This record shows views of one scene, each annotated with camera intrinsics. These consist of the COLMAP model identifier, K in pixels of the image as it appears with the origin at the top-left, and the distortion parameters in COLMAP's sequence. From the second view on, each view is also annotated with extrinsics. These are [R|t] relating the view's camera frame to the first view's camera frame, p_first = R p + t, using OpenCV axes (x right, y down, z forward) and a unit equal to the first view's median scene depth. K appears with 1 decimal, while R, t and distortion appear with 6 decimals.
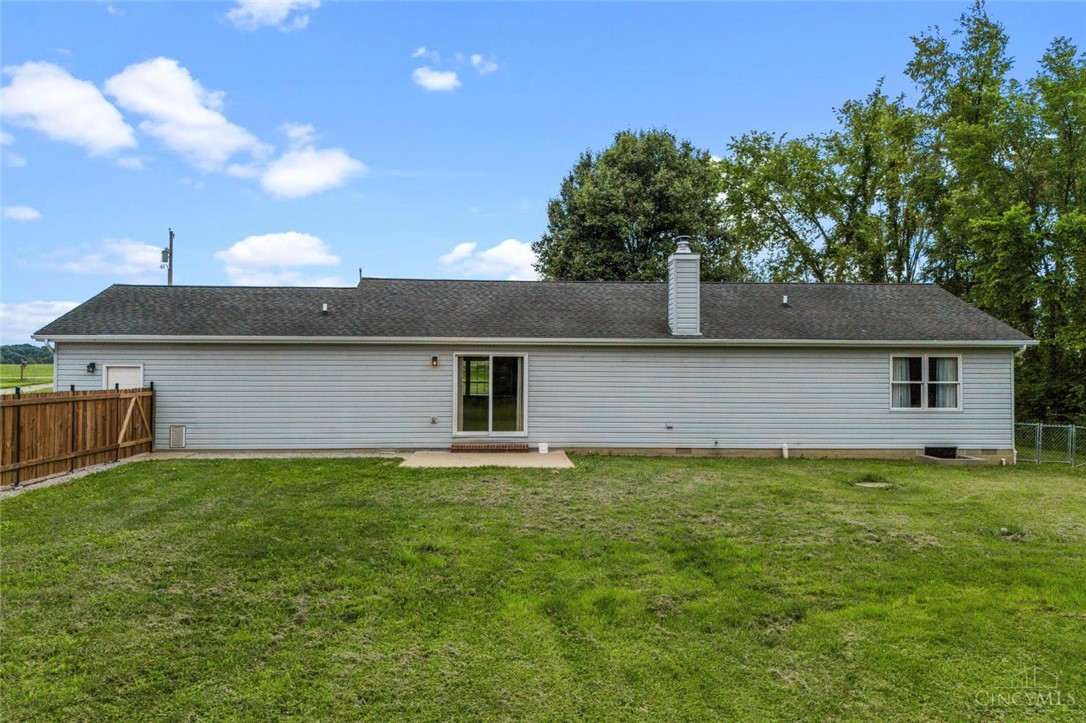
lens RADIAL K [[796.6, 0, 538.9], [0, 796.6, 360.4], [0, 0, 1]] dist [0.049309, -0.038201]
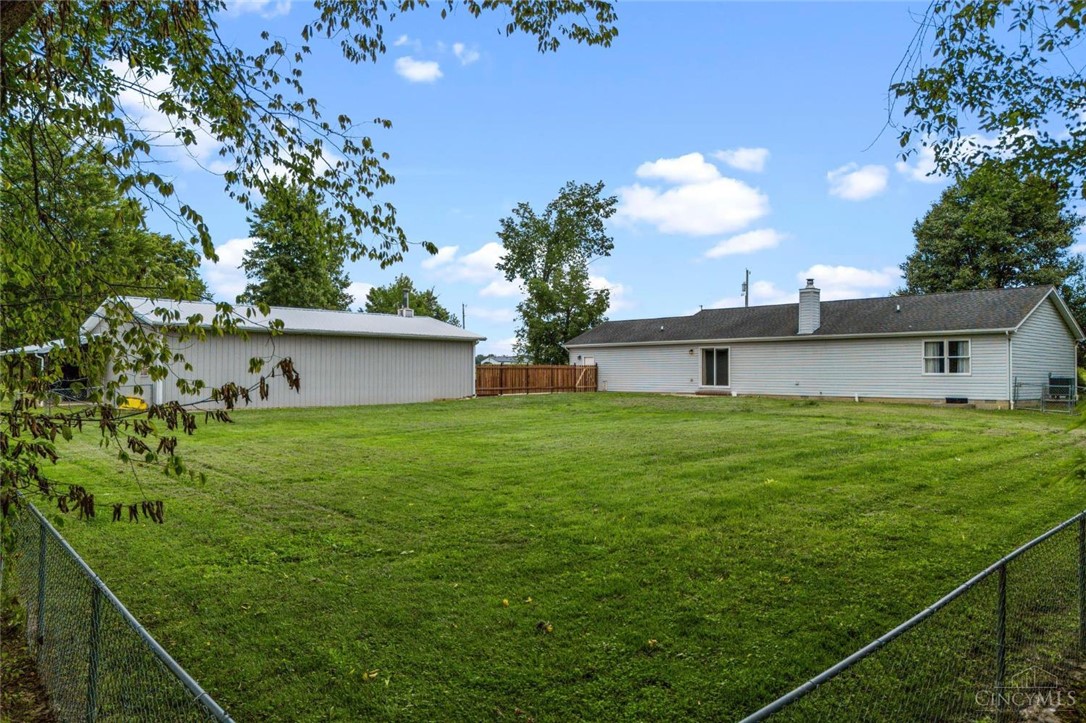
lens RADIAL K [[796.6, 0, 541.7], [0, 796.6, 367.2], [0, 0, 1]] dist [0.049309, -0.038201]
pose [[0.645547, -0.010883, -0.763643, 1.195113], [0.014524, 0.999893, -0.001972, 0.039730], [0.763583, -0.009818, 0.645635, -0.646022]]
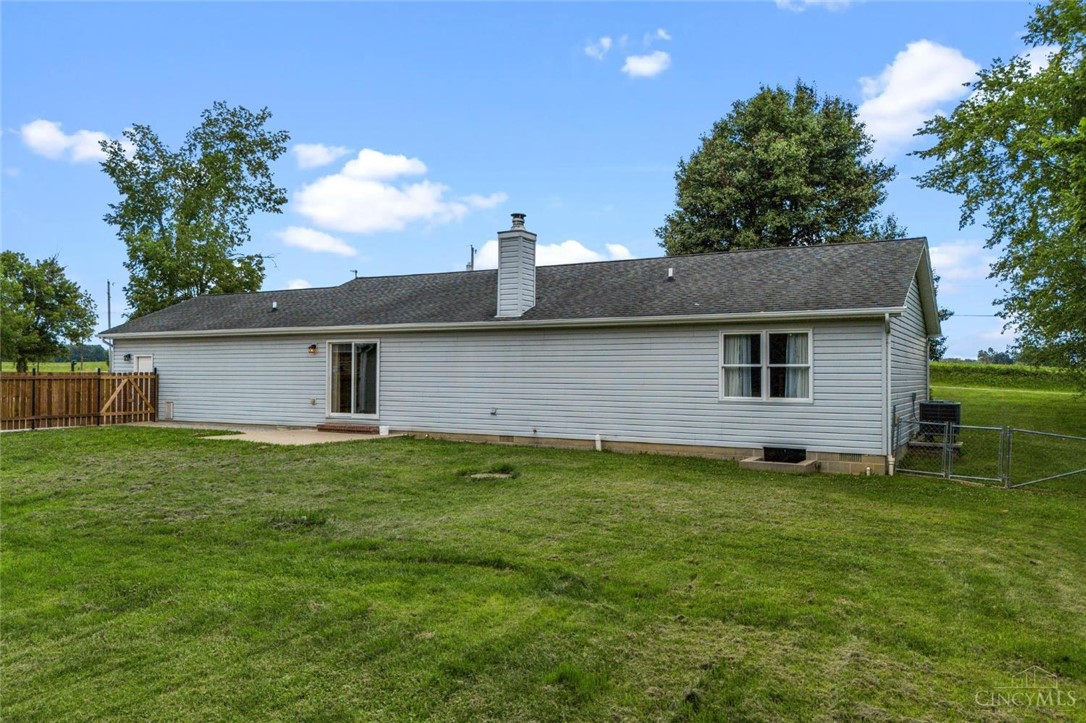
lens RADIAL K [[796.6, 0, 551.3], [0, 796.6, 356.7], [0, 0, 1]] dist [0.049309, -0.038201]
pose [[0.850084, -0.011392, -0.526524, 0.728301], [0.008758, 0.999934, -0.007496, 0.022954], [0.526575, 0.001761, 0.850127, 0.218590]]
